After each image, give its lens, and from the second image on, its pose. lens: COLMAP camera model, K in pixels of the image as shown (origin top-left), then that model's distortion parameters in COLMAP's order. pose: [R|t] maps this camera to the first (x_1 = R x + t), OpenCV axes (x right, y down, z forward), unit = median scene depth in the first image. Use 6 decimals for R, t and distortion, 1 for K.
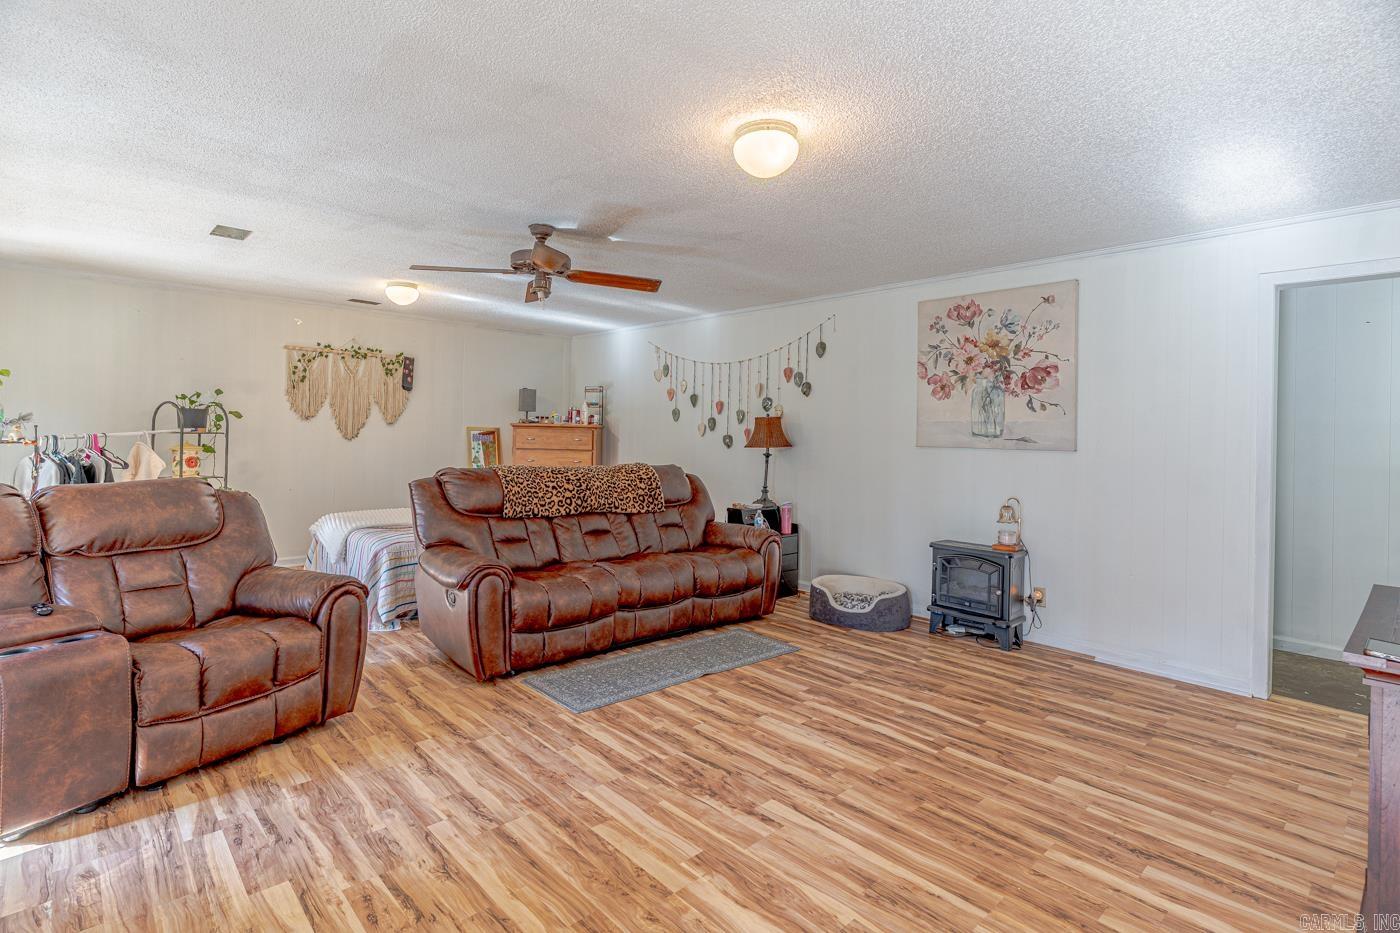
lens RADIAL K [[674.9, 0, 680.4], [0, 674.9, 435.3], [0, 0, 1]] dist [0.000463, 0.003313]
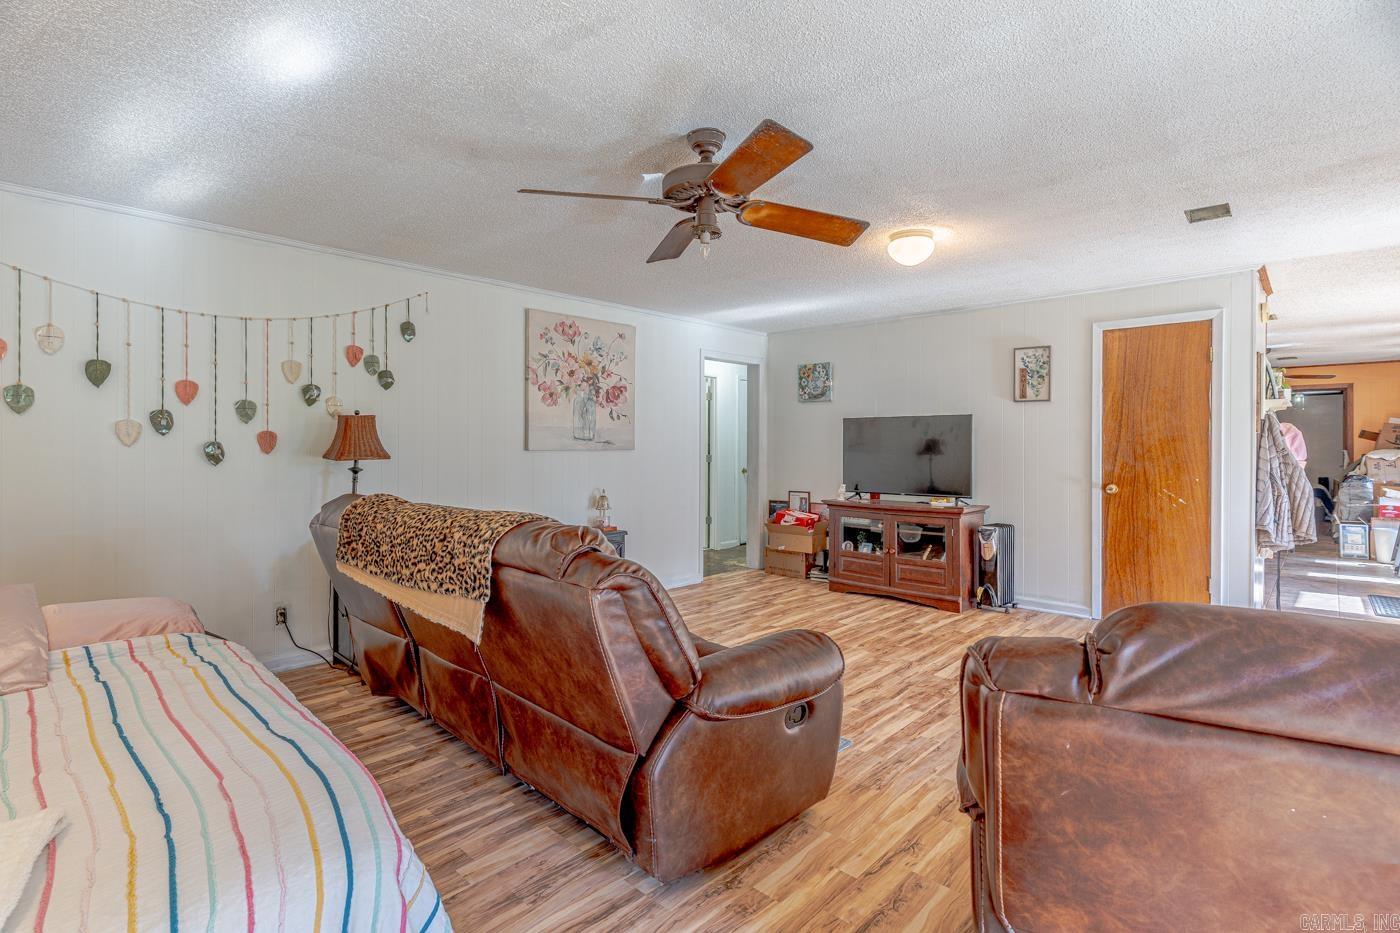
lens RADIAL K [[674.9, 0, 693.7], [0, 674.9, 443.3], [0, 0, 1]] dist [0.000463, 0.003313]
pose [[-0.071517, -0.019137, 0.997256, -0.807912], [-0.002141, 0.999817, 0.019033, -0.016711], [-0.997437, -0.000774, -0.071545, 0.976931]]
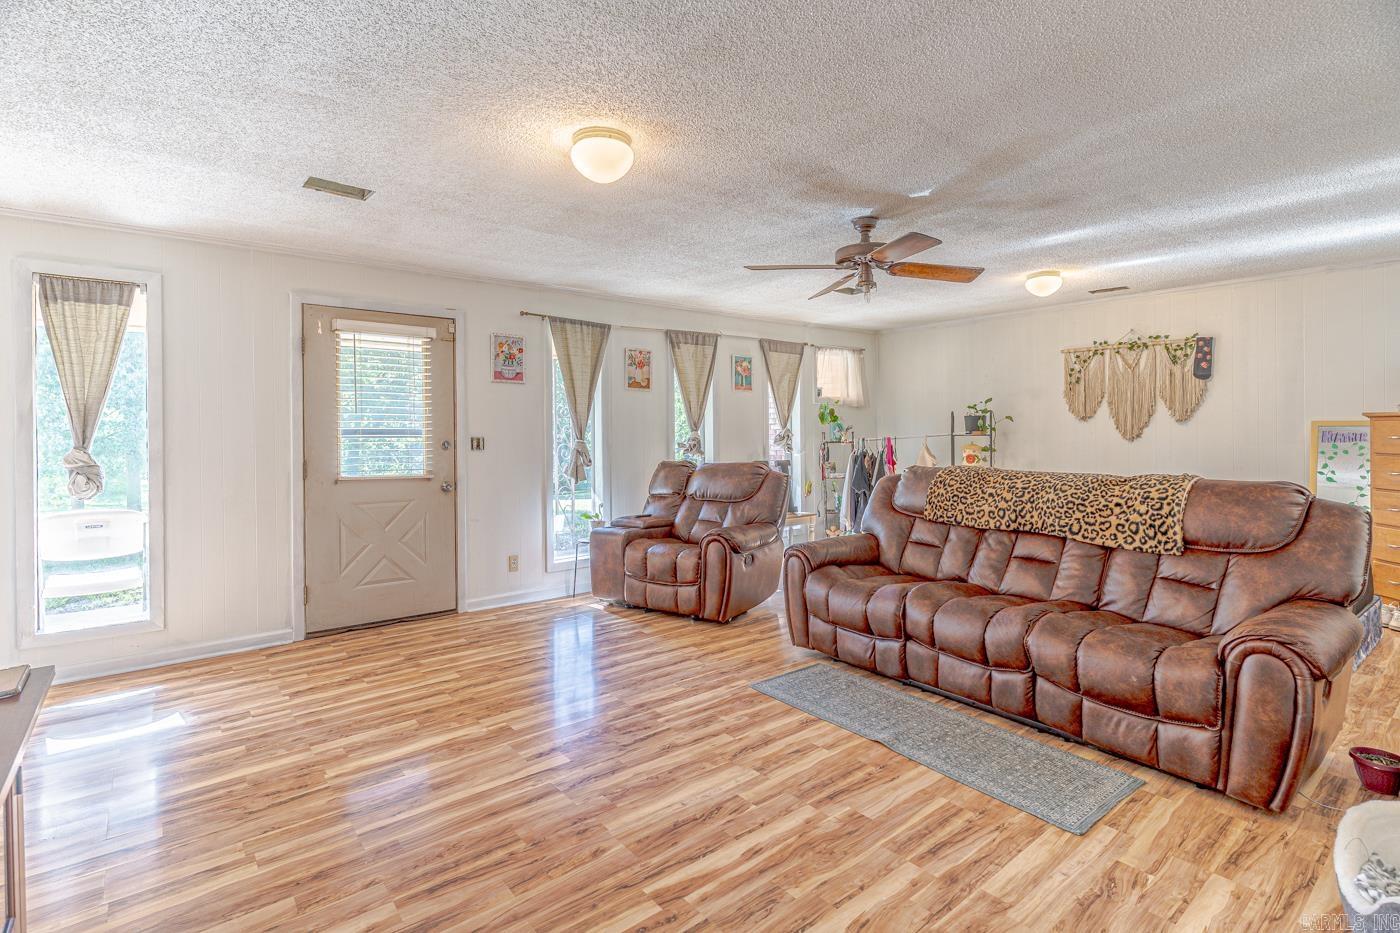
lens RADIAL K [[674.9, 0, 706.8], [0, 674.9, 437.6], [0, 0, 1]] dist [0.000463, 0.003313]
pose [[-0.046411, -0.010589, -0.998866, 0.721385], [0.006996, 0.999916, -0.010925, 0.014546], [0.998898, -0.007495, -0.046333, 0.747059]]
